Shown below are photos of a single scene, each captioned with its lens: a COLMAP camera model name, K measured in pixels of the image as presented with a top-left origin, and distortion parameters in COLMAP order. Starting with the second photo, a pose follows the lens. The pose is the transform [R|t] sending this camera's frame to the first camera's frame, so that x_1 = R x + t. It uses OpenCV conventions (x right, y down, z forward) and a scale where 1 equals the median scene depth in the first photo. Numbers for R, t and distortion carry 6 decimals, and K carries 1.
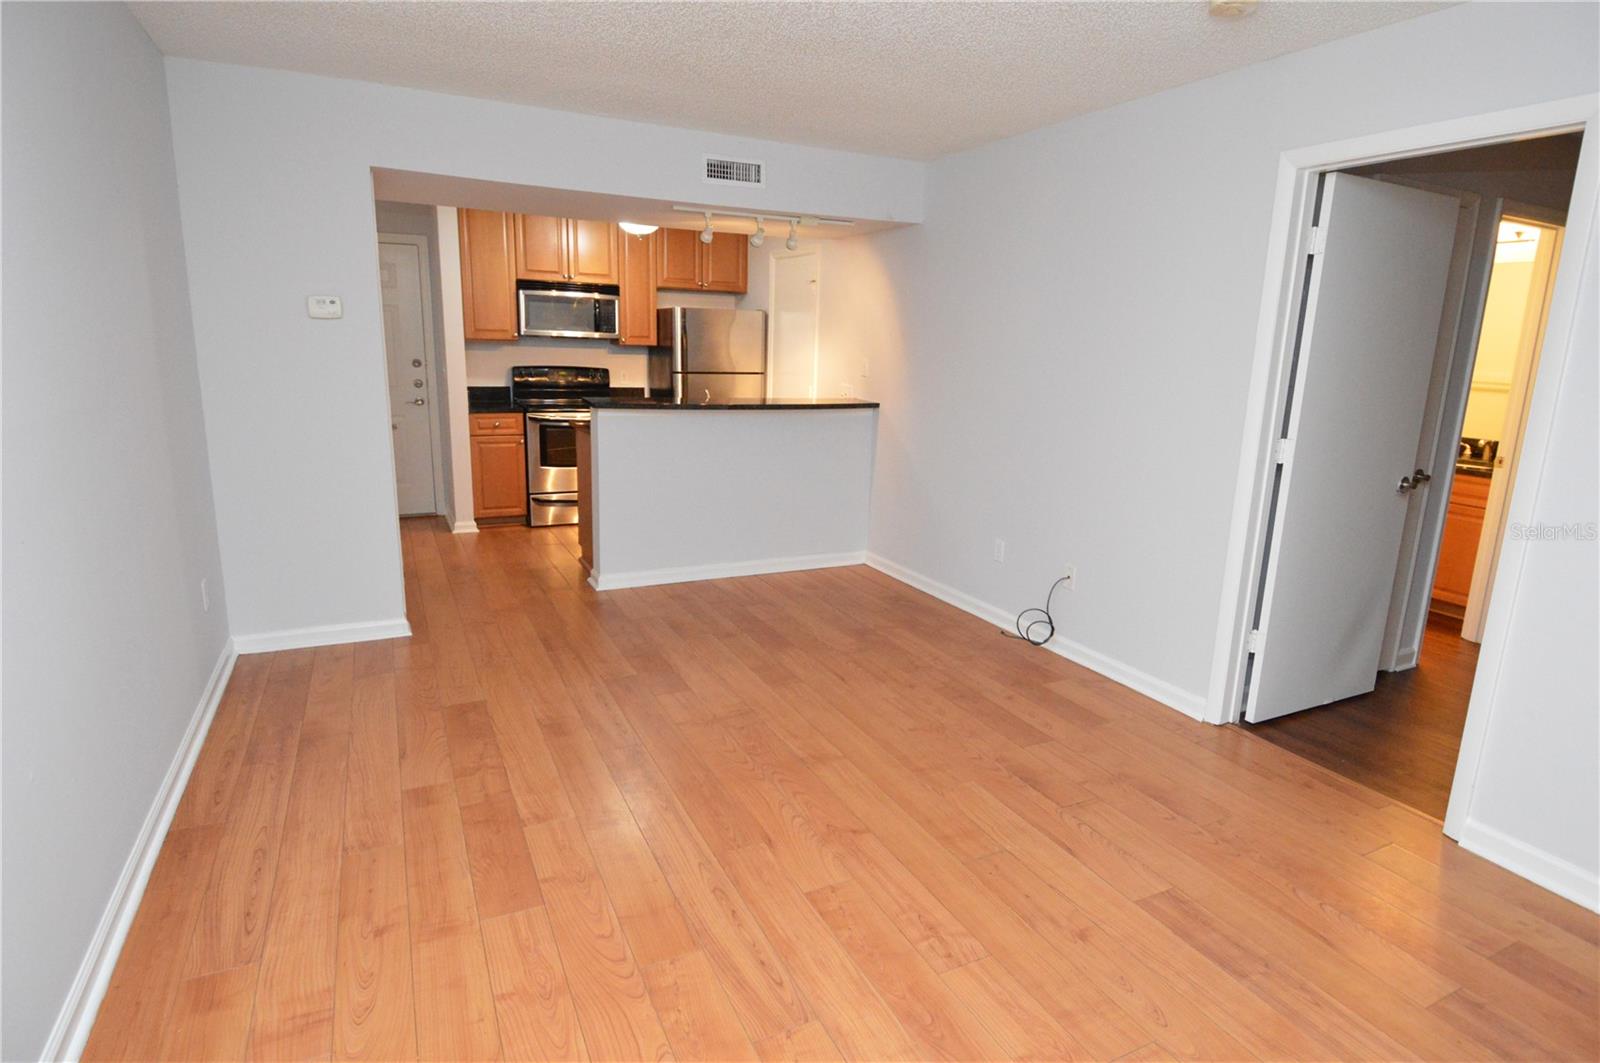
lens RADIAL K [[849.0, 0, 811.6], [0, 849.0, 524.4], [0, 0, 1]] dist [0.032465, -0.037787]
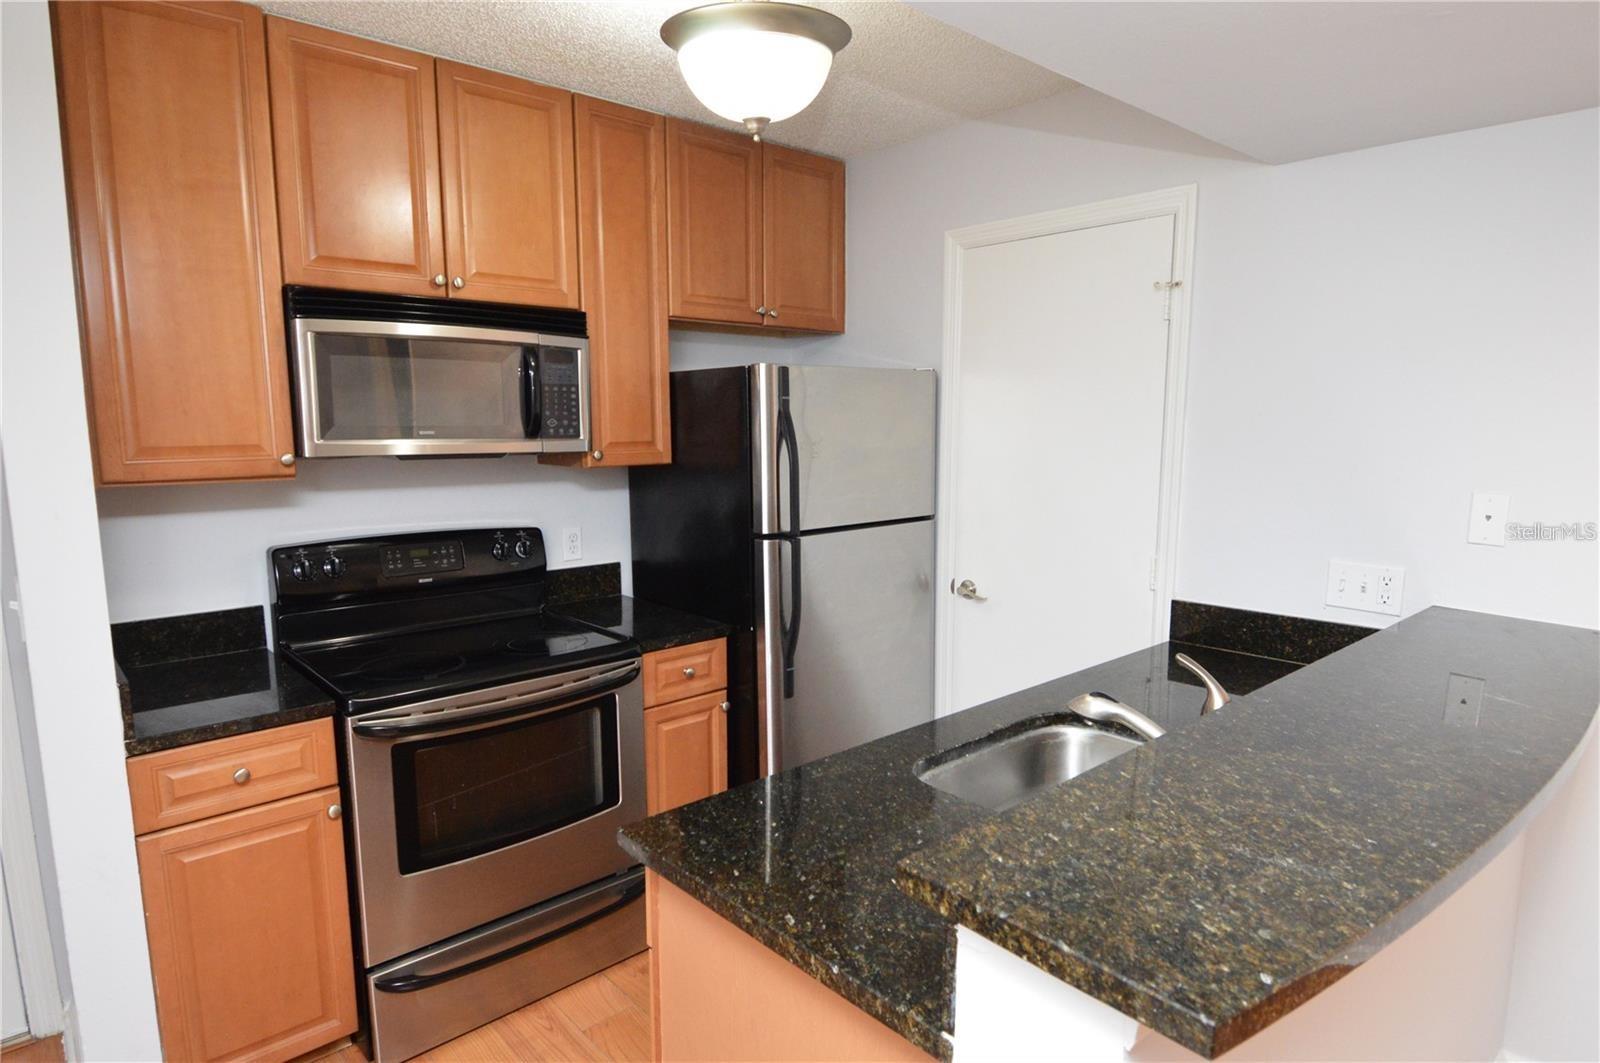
lens RADIAL K [[919.8, 0, 836.8], [0, 919.8, 543.1], [0, 0, 1]] dist [0.039513, -0.045556]
pose [[0.955668, -0.070294, 0.285933, -0.257712], [0.090376, 0.994239, -0.057636, -0.156440], [-0.280234, 0.080922, 0.956515, 0.631642]]
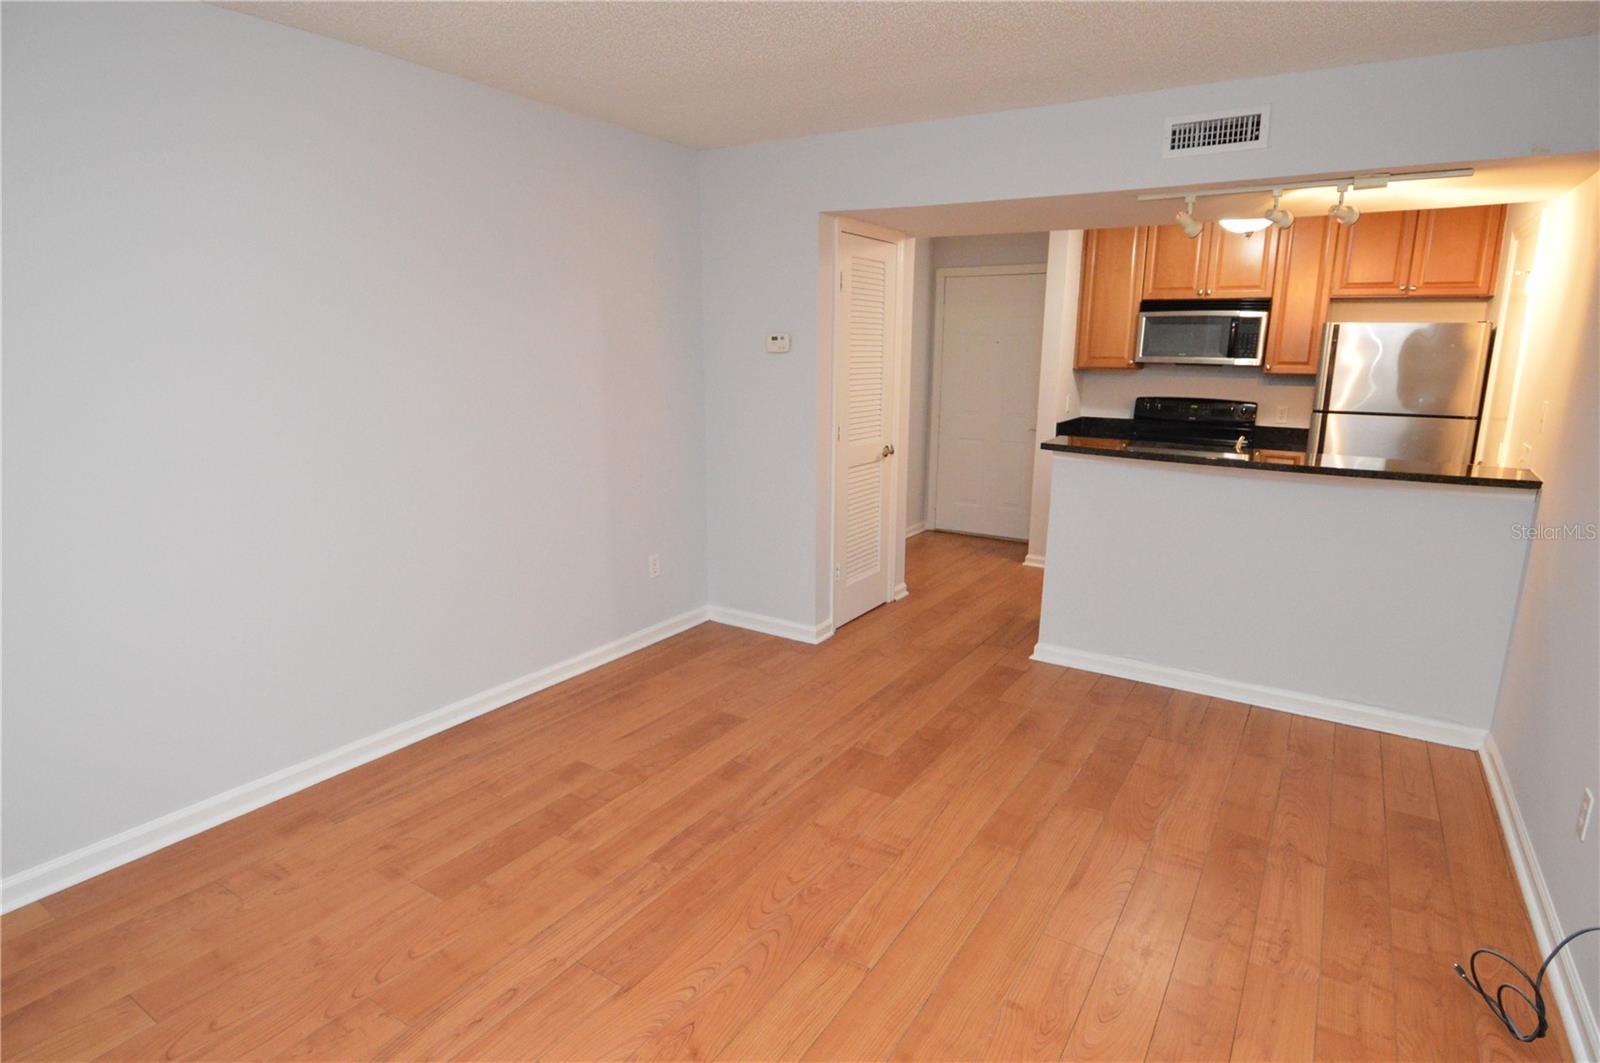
lens RADIAL K [[849.0, 0, 811.6], [0, 849.0, 524.4], [0, 0, 1]] dist [0.032465, -0.037787]
pose [[0.522211, 0.155169, -0.838581, 0.260470], [-0.177326, 0.981573, 0.071201, -0.060684], [0.834177, 0.111521, 0.540104, 0.260683]]
